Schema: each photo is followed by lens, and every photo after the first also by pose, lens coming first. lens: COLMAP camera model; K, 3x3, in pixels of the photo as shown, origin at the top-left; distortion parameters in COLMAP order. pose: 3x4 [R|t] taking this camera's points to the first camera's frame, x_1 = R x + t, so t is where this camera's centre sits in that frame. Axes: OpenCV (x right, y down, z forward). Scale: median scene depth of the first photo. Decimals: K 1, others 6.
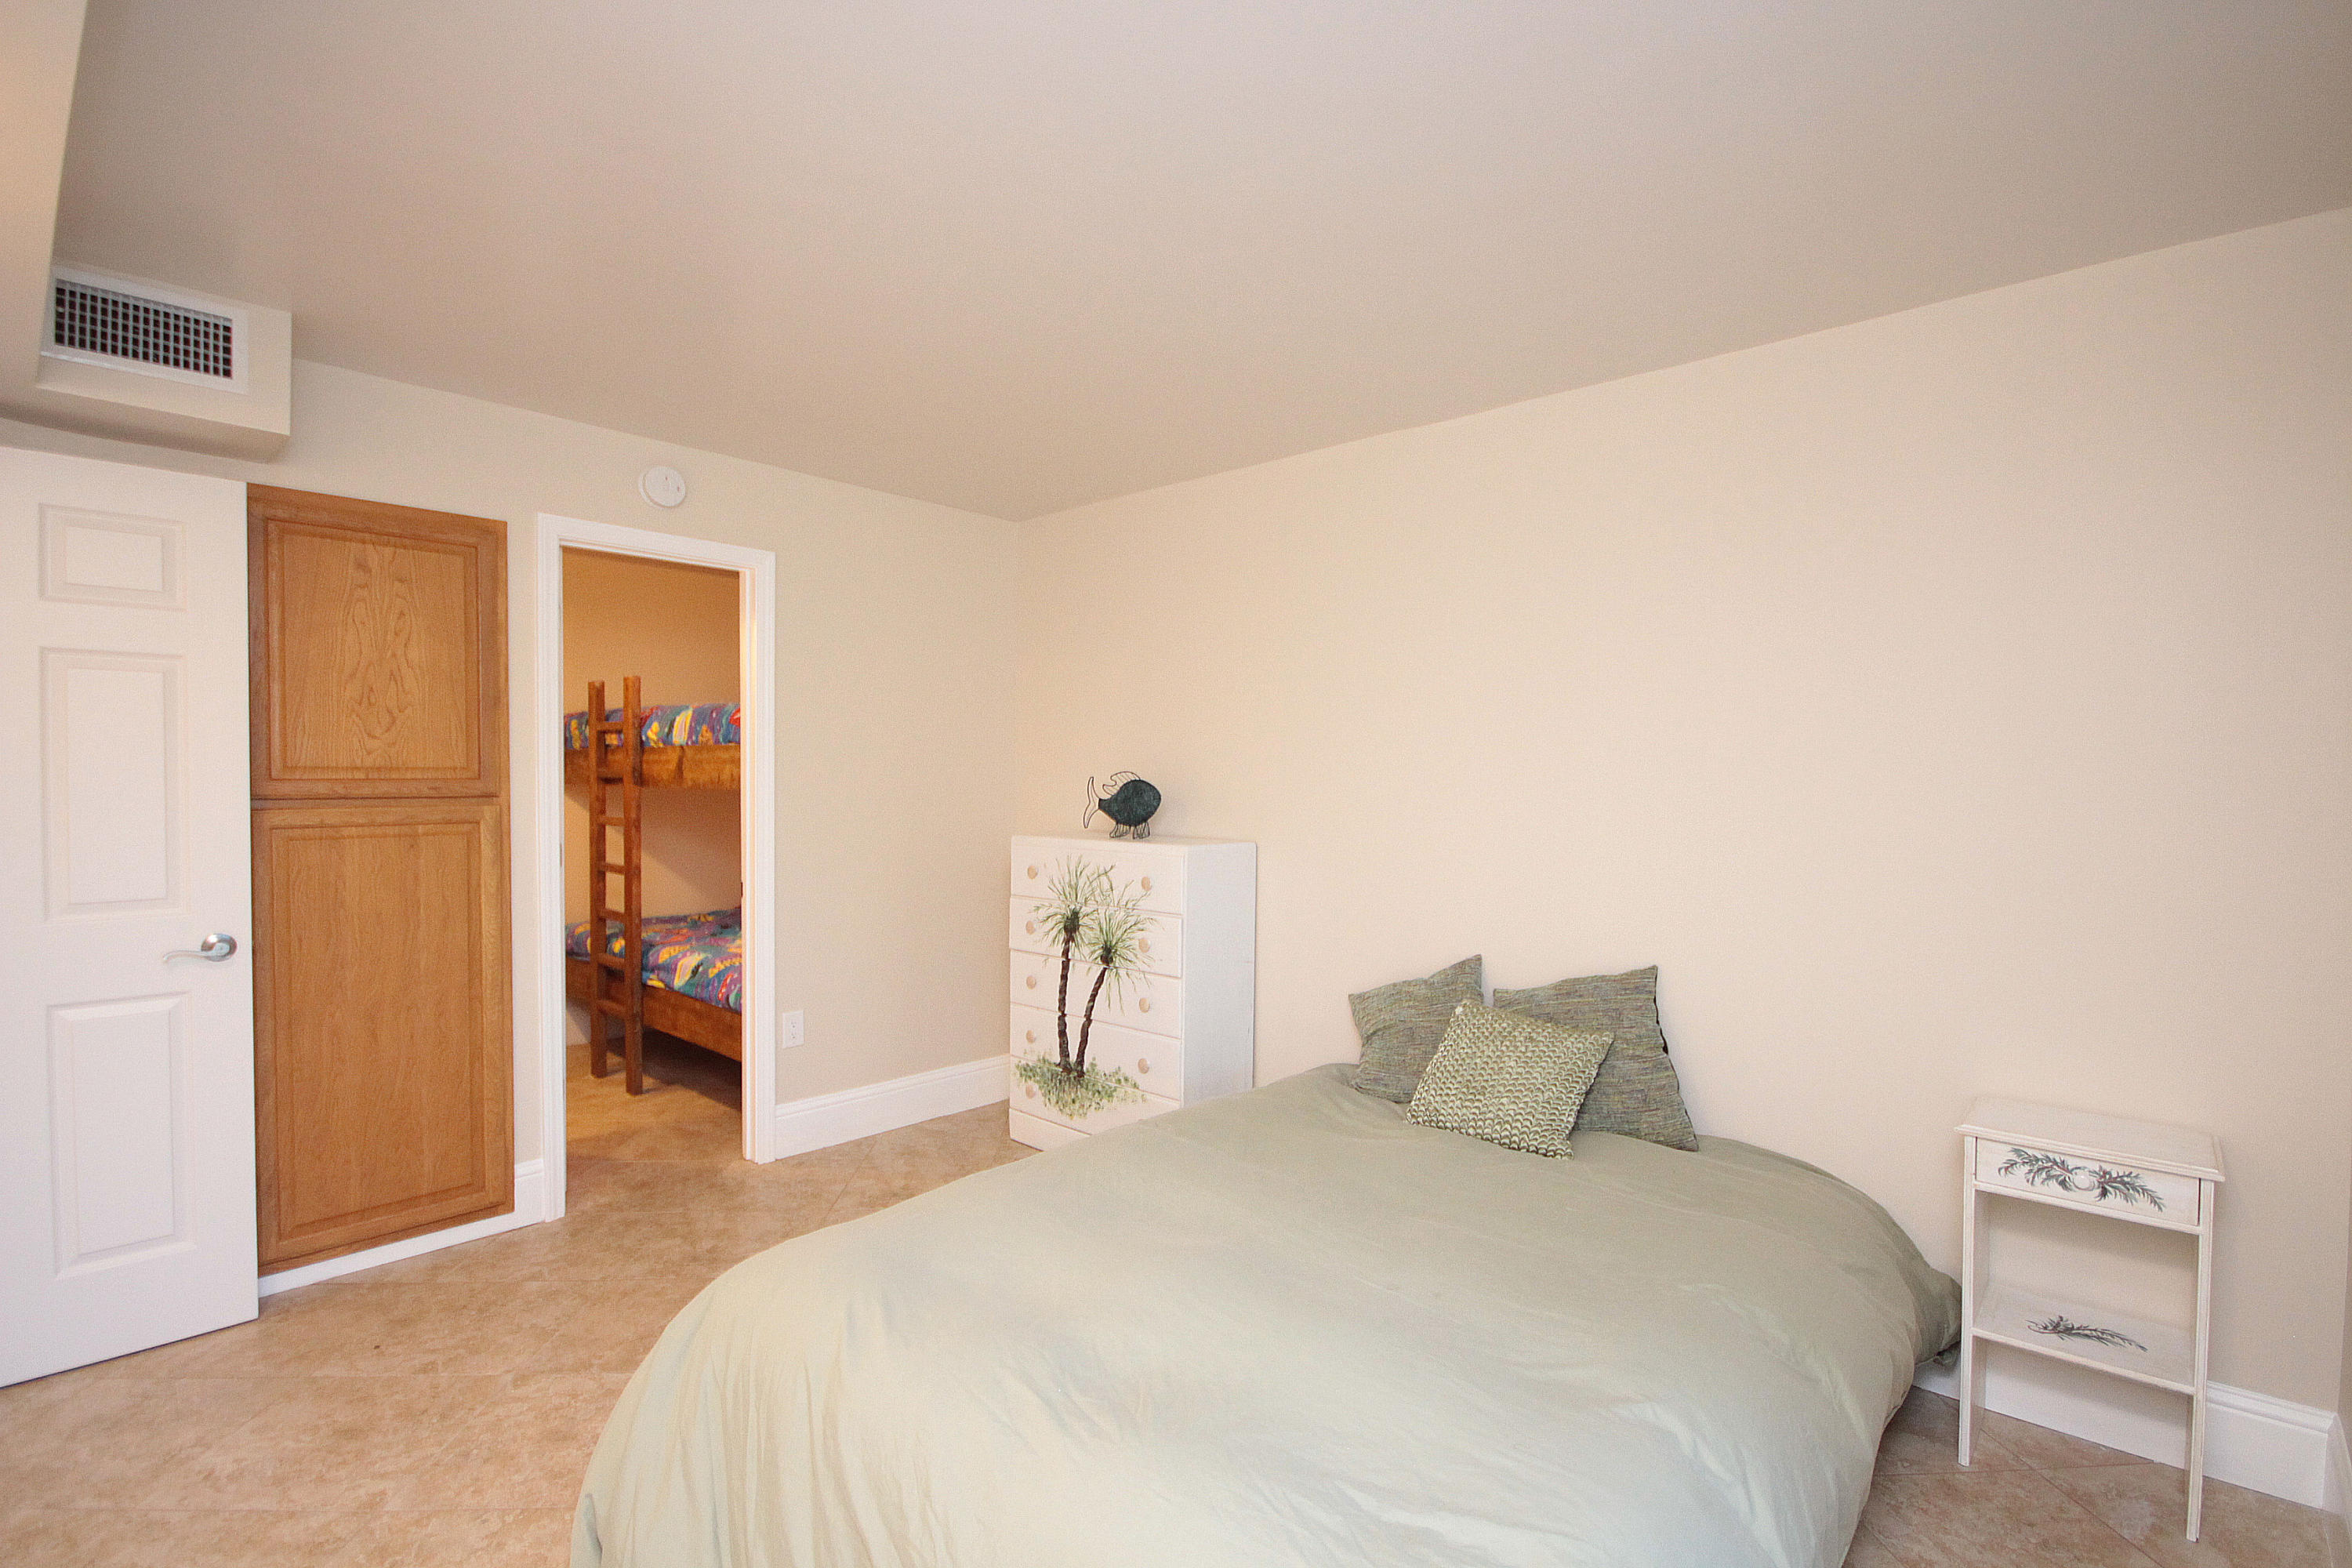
lens RADIAL K [[1085.9, 0, 1177.2], [0, 1085.9, 791.6], [0, 0, 1]] dist [0.002235, -0.005182]
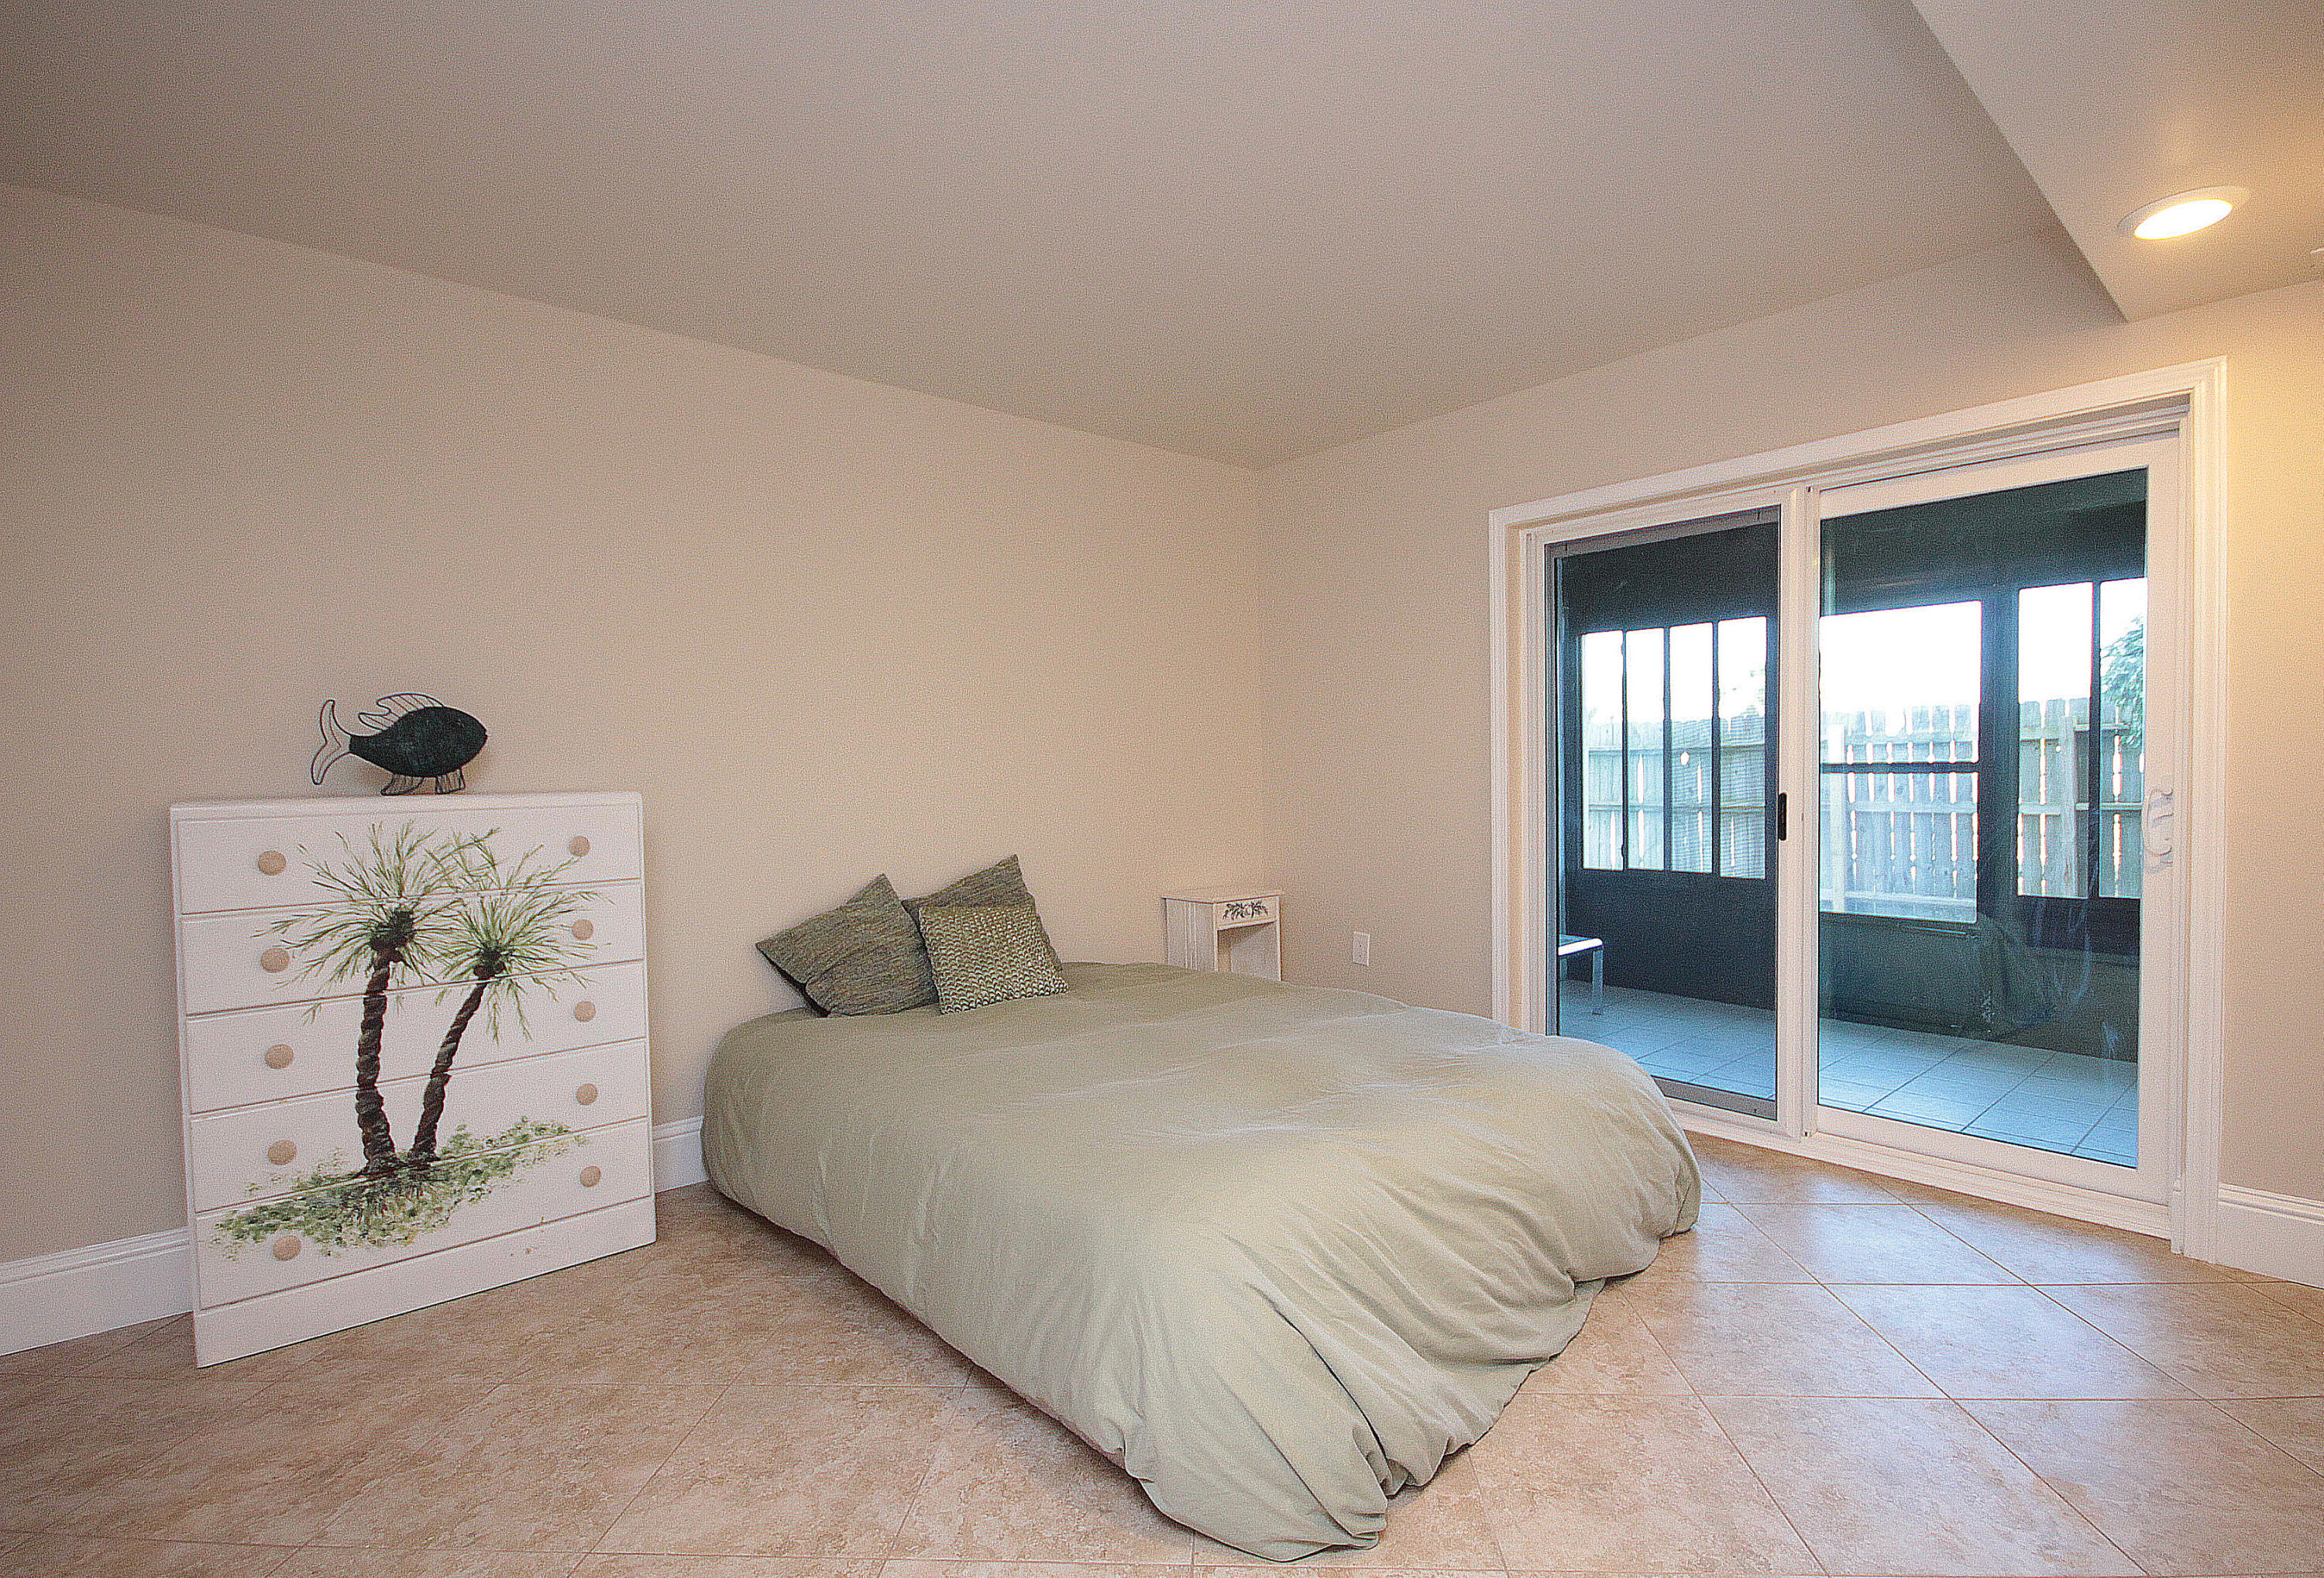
lens RADIAL K [[1122.8, 0, 1162.4], [0, 1122.8, 785.5], [0, 0, 1]] dist [0.003373, 0.000252]
pose [[0.111477, -0.027800, 0.993378, -0.694689], [0.030497, 0.999234, 0.024542, 0.035450], [-0.993299, 0.027559, 0.112240, 0.494701]]
